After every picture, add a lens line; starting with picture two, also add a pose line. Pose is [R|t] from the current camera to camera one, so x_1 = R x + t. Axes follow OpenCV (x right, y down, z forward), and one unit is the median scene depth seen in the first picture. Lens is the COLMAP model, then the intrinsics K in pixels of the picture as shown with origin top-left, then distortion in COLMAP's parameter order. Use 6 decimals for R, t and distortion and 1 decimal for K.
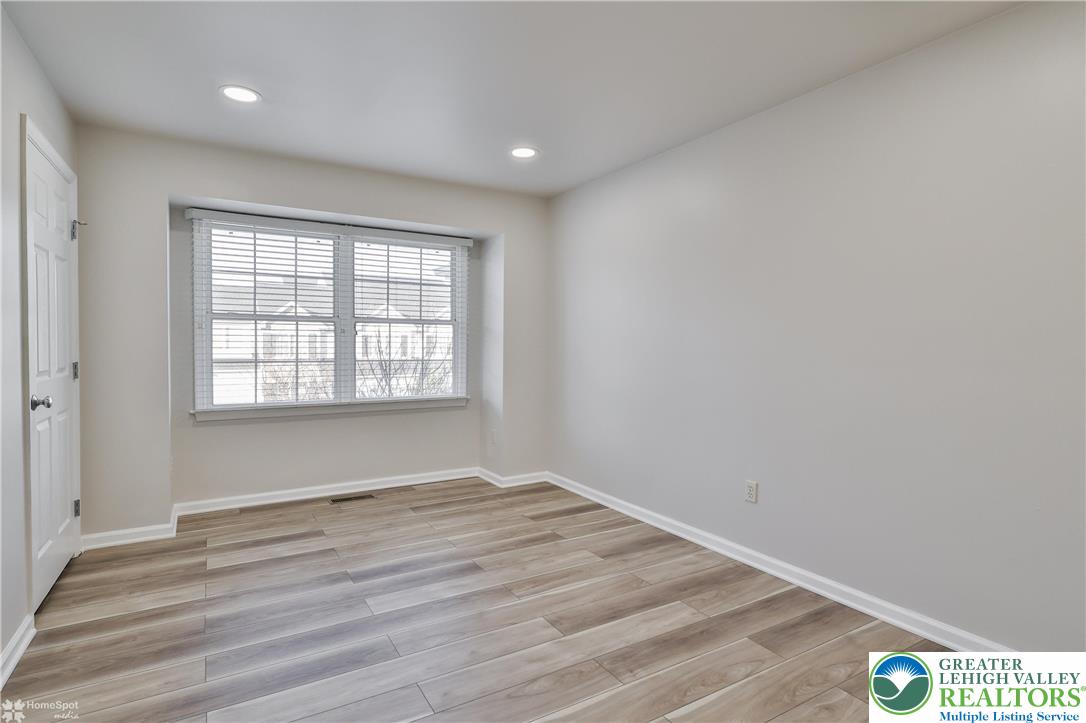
lens RADIAL K [[524.6, 0, 543.0], [0, 524.6, 361.5], [0, 0, 1]] dist [-0.000243, 0.000556]
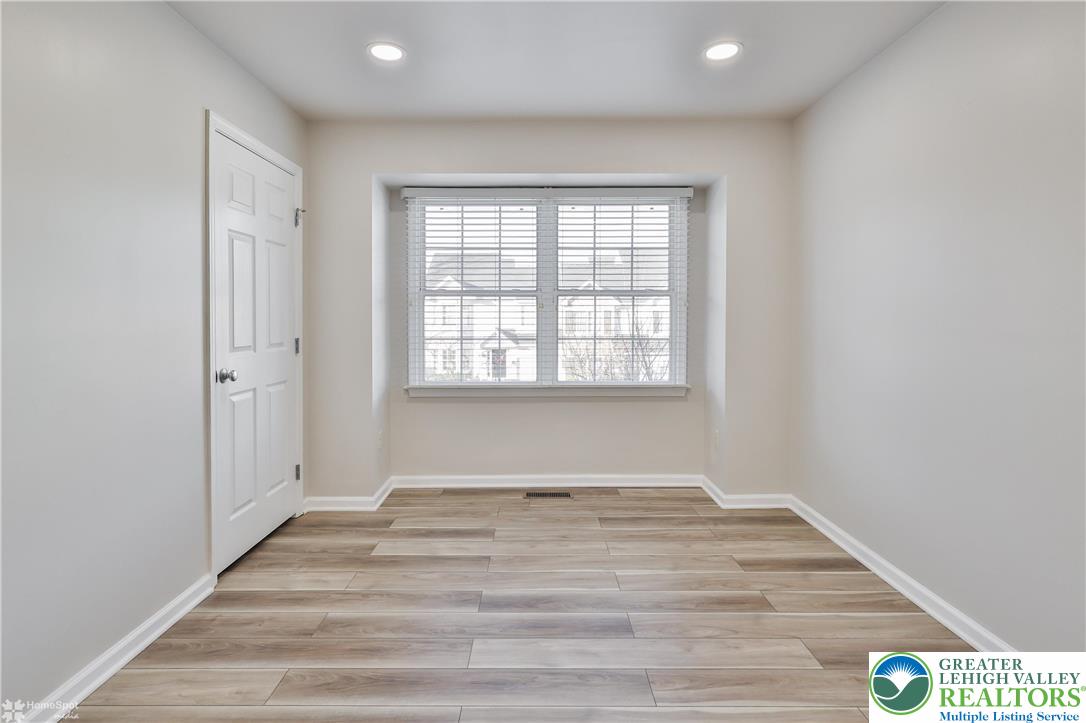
lens RADIAL K [[567.7, 0, 543.8], [0, 567.7, 332.1], [0, 0, 1]] dist [0.001372, 0.000538]
pose [[0.876340, 0.005537, -0.481661, 0.105150], [-0.010949, 0.999905, -0.008426, -0.005657], [0.481569, 0.012657, 0.876317, 0.179502]]
